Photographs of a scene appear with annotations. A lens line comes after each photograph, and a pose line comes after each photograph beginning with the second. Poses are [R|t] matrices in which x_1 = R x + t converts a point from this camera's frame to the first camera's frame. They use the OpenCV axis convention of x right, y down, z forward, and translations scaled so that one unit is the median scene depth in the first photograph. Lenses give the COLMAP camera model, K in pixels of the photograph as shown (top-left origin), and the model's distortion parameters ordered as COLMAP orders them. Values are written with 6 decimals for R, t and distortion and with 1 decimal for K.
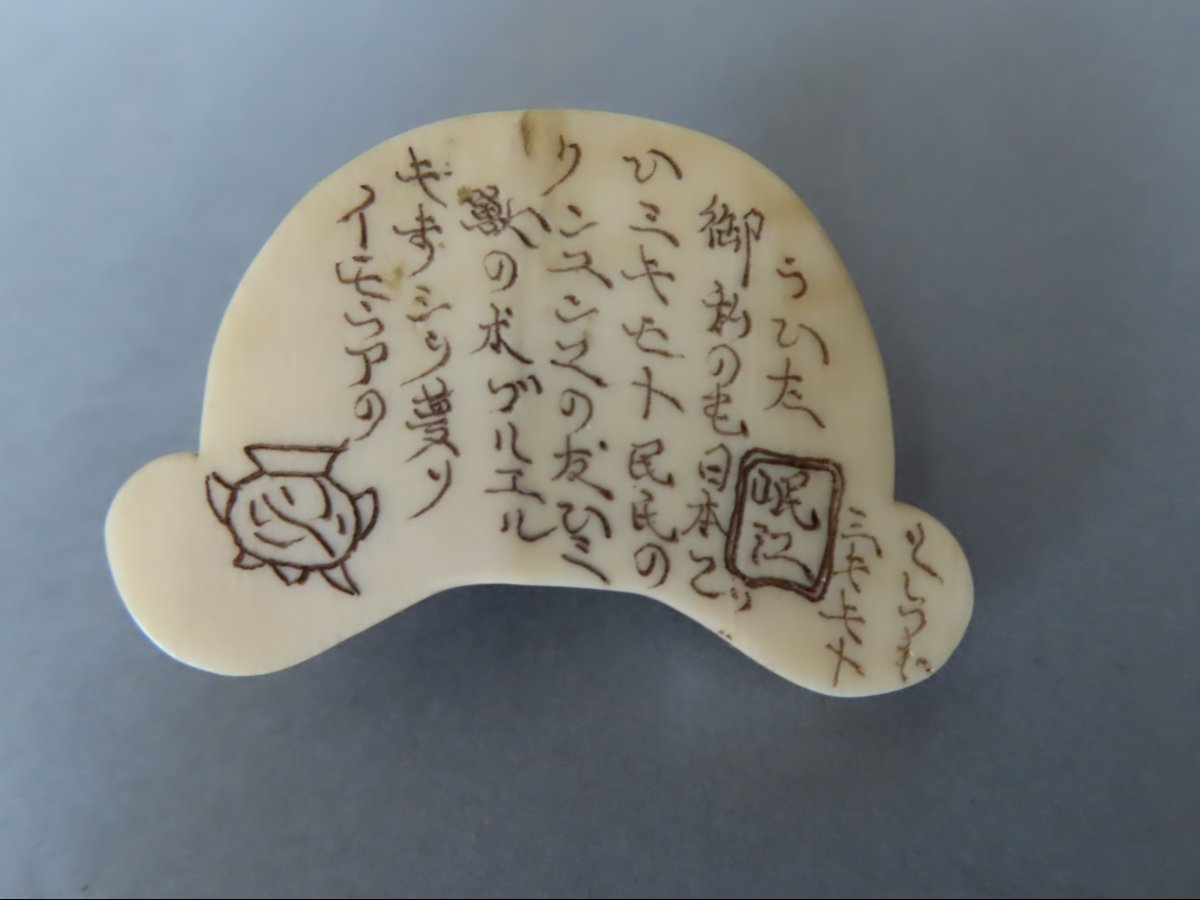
lens RADIAL K [[872.6, 0, 593.9], [0, 872.6, 450.6], [0, 0, 1]] dist [0.007948, -0.012168]
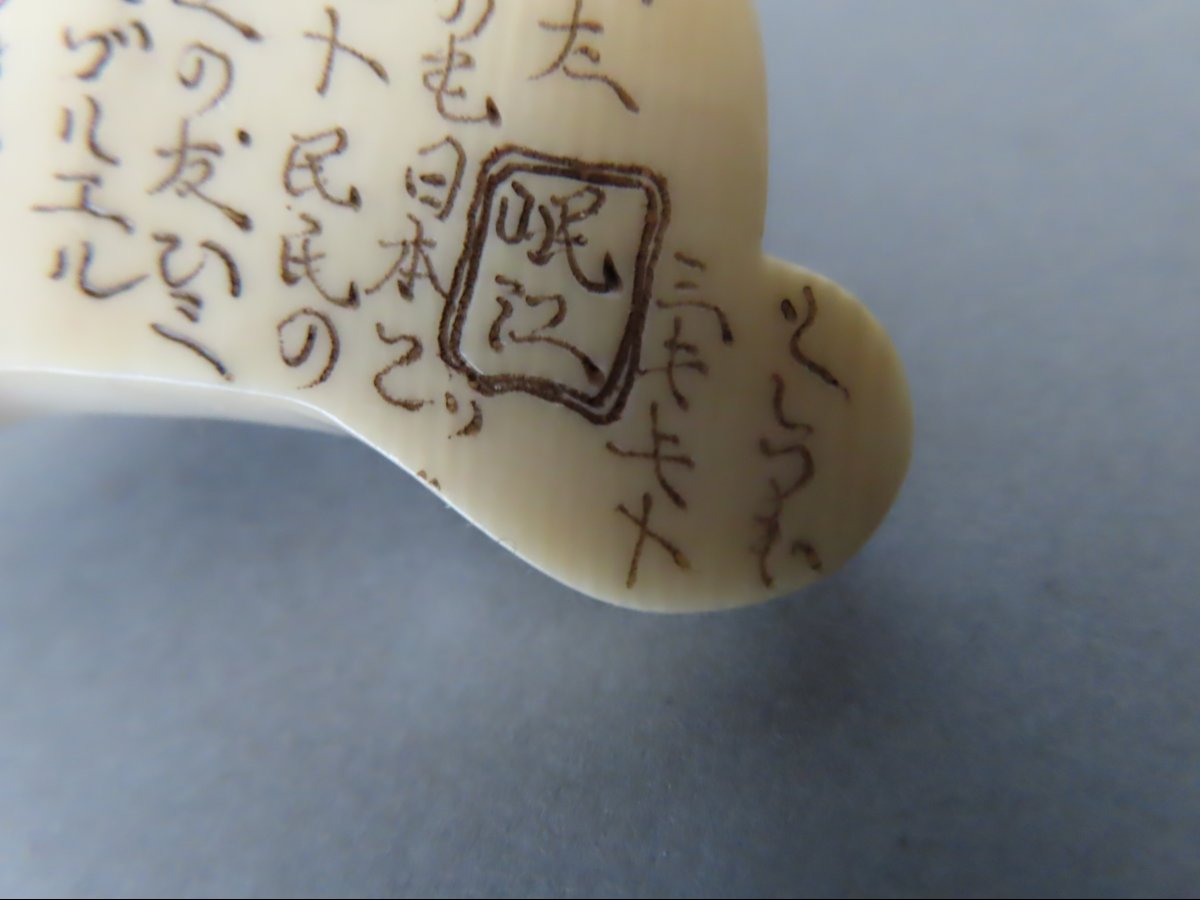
lens RADIAL K [[872.6, 0, 607.0], [0, 872.6, 448.8], [0, 0, 1]] dist [0.007948, -0.012168]
pose [[0.996138, 0.040954, -0.077661, 0.297098], [-0.047974, 0.994714, -0.090787, 0.234454], [0.073532, 0.094162, 0.992838, 0.478409]]
